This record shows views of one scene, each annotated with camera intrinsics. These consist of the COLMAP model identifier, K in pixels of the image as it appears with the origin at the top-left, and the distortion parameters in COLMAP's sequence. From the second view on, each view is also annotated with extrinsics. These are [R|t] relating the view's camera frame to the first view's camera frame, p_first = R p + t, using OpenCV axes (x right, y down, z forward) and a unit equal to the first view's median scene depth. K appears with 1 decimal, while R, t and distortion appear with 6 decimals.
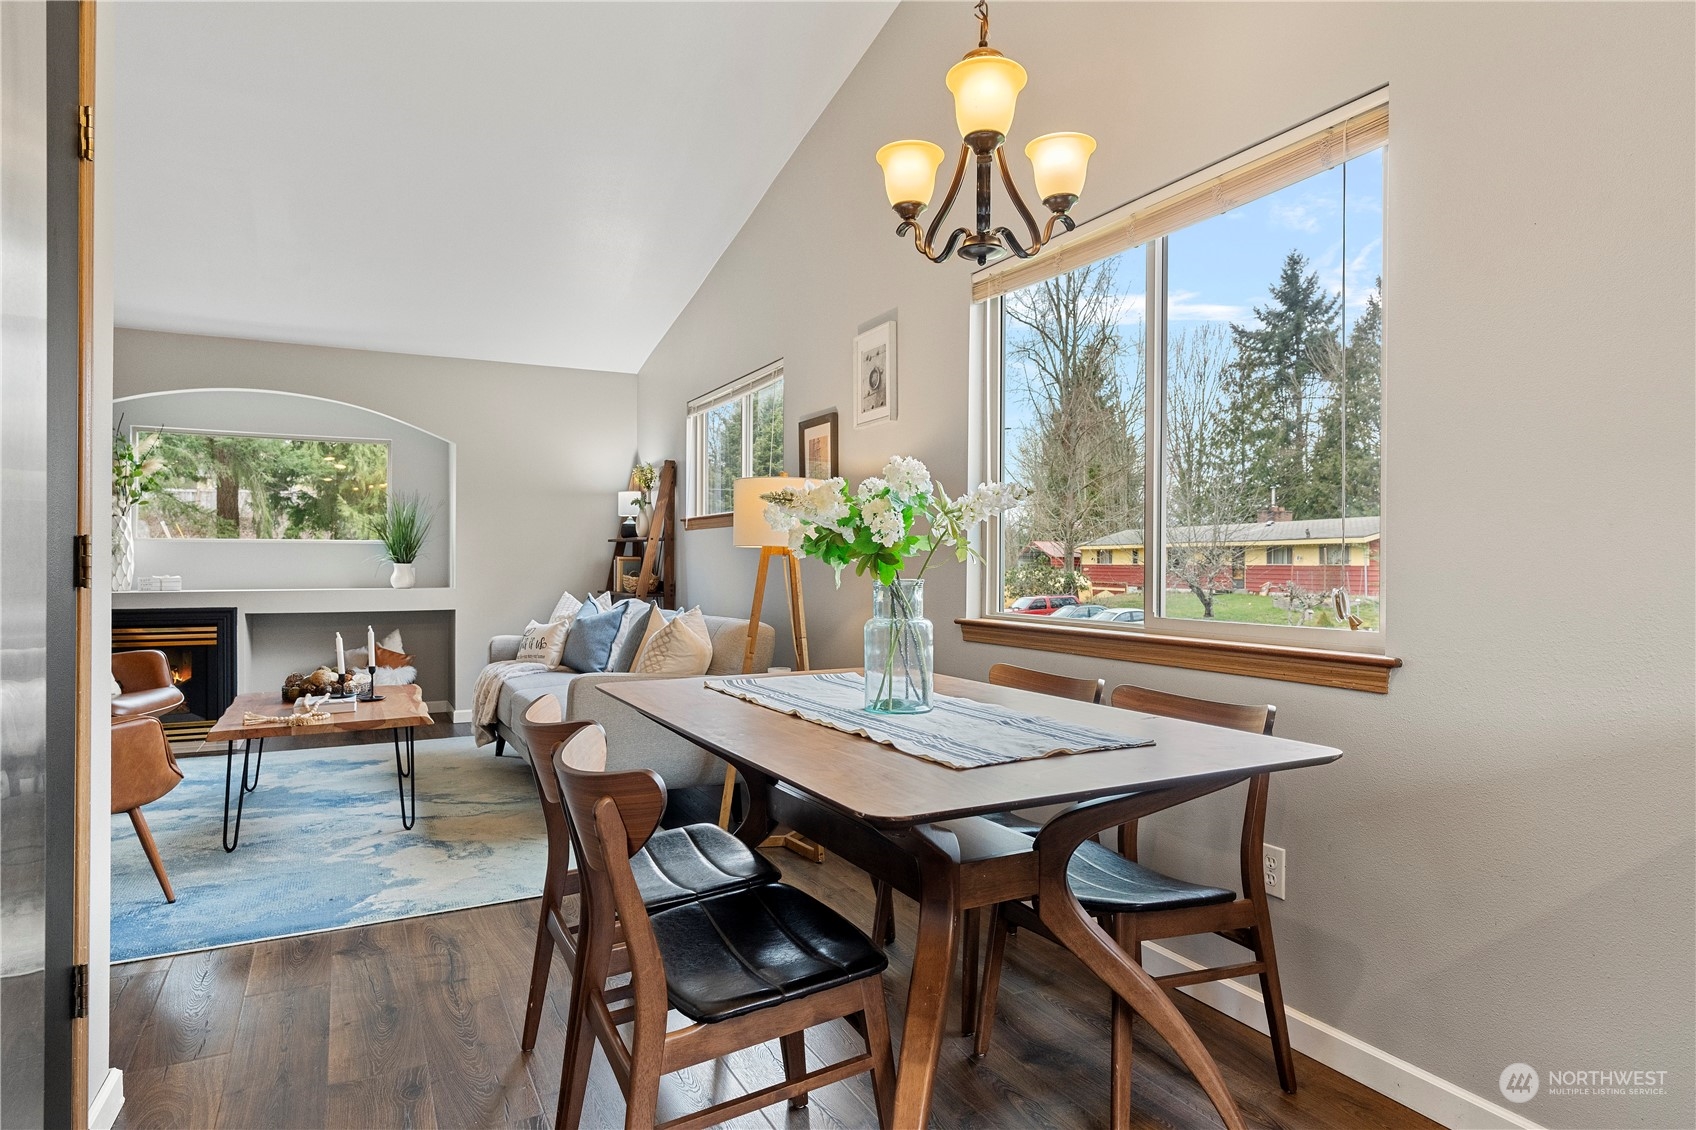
lens RADIAL K [[964.2, 0, 859.9], [0, 964.2, 557.7], [0, 0, 1]] dist [-0.007700, -0.000803]
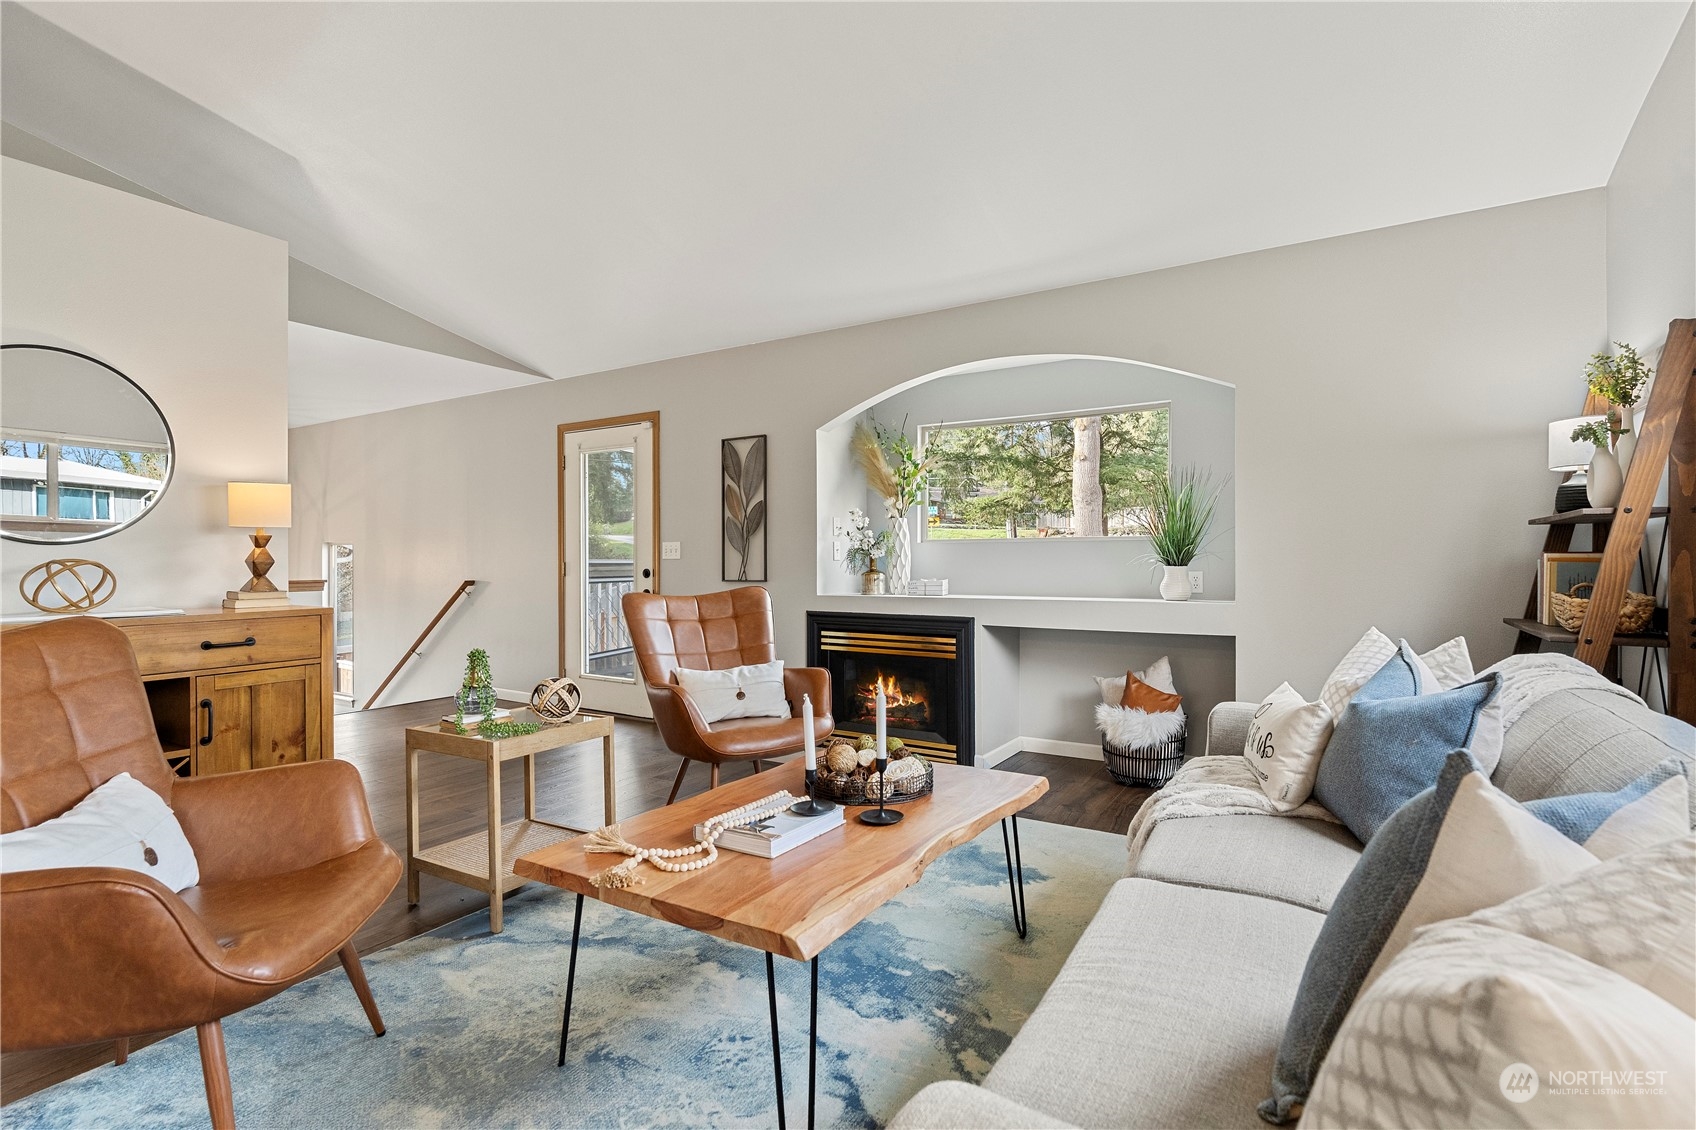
lens RADIAL K [[771.0, 0, 857.5], [0, 771.0, 549.7], [0, 0, 1]] dist [-0.000943, 0.002032]
pose [[0.490700, -0.019375, -0.871113, -0.083601], [0.010423, 0.999812, -0.016367, 0.000212], [0.871266, -0.001048, 0.490810, 0.519786]]
